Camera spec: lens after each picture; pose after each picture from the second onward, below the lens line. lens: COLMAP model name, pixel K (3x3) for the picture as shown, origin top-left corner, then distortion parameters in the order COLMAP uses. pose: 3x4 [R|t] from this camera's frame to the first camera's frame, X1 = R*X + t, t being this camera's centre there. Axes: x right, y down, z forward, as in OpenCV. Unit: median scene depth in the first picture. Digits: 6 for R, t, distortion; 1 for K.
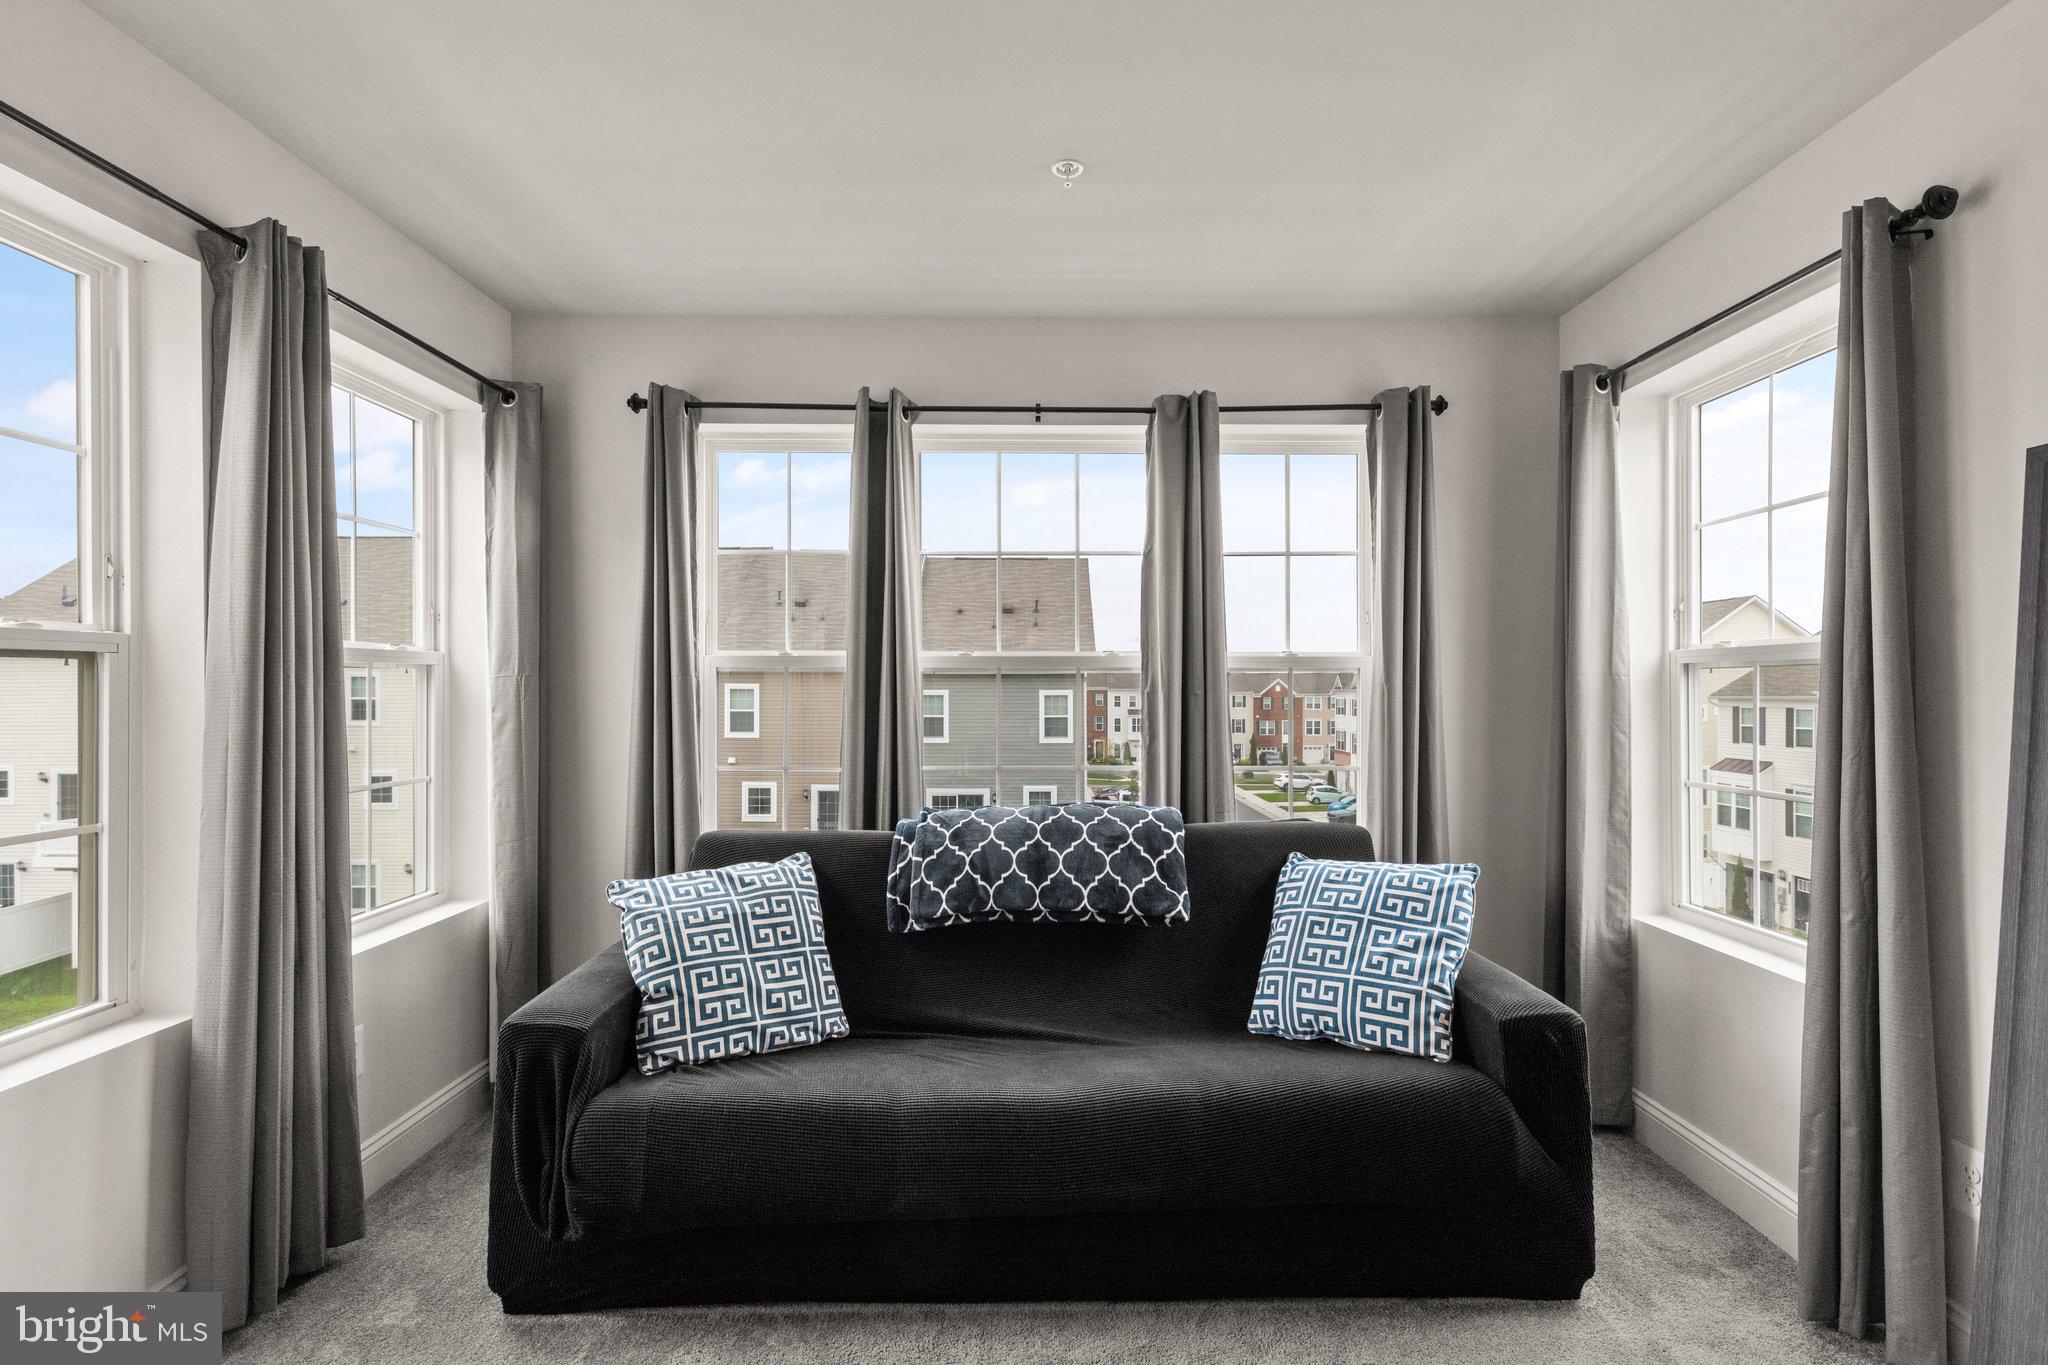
lens RADIAL K [[946.9, 0, 1011.4], [0, 946.9, 688.1], [0, 0, 1]] dist [0.002672, -0.001869]
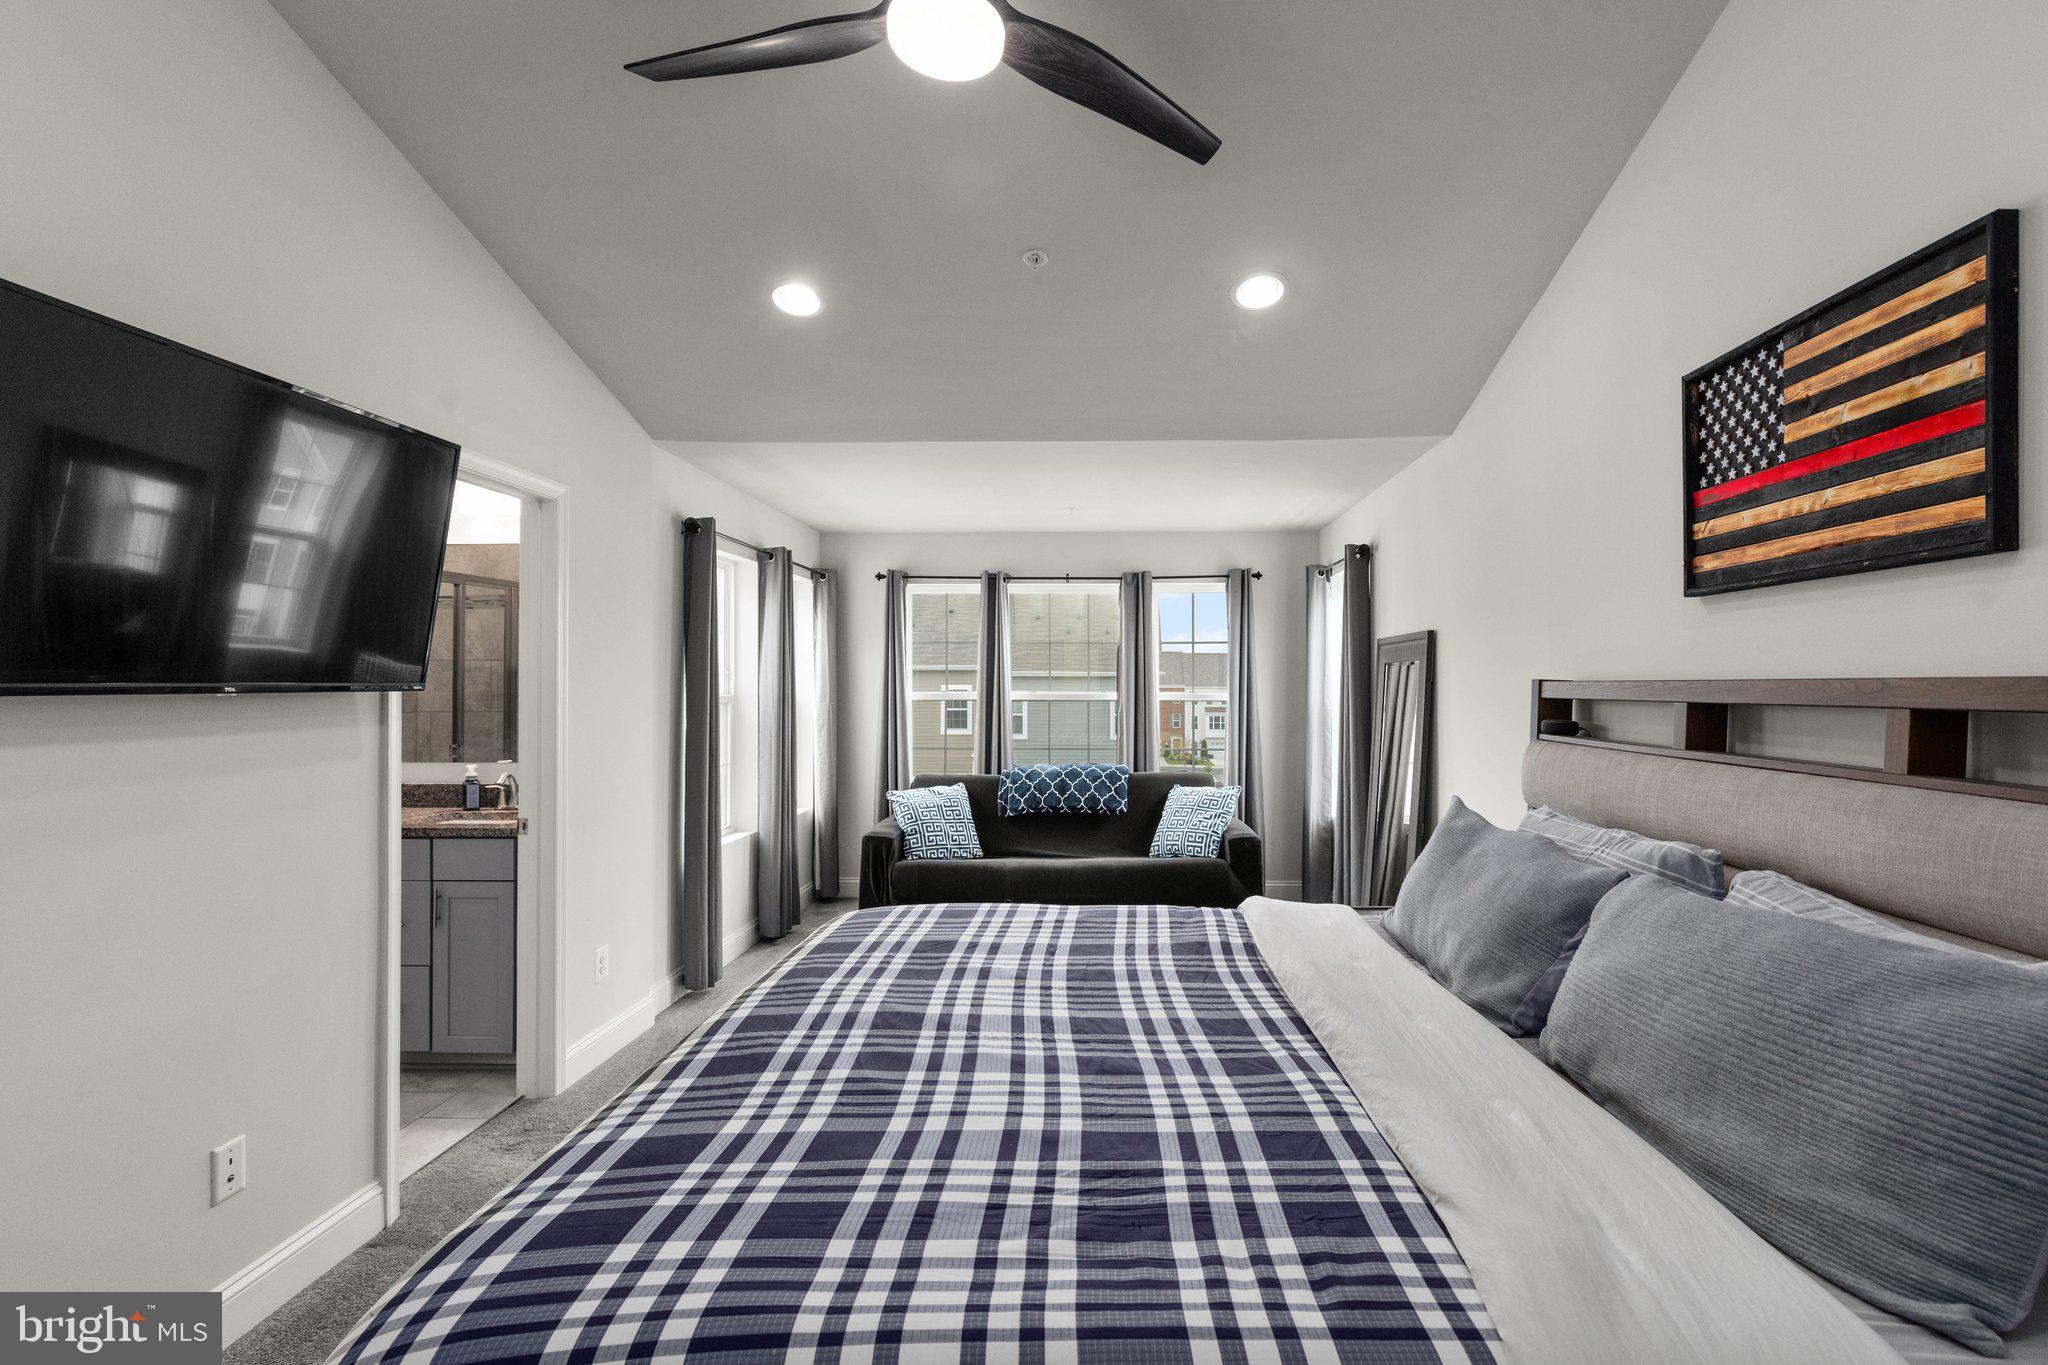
lens RADIAL K [[946.9, 0, 1034.8], [0, 946.9, 679.5], [0, 0, 1]] dist [0.002672, -0.001869]
pose [[0.998476, 0.001894, -0.055147, 0.084124], [-0.001844, 0.999998, 0.000953, -0.078799], [0.055149, -0.000850, 0.998478, -1.277931]]
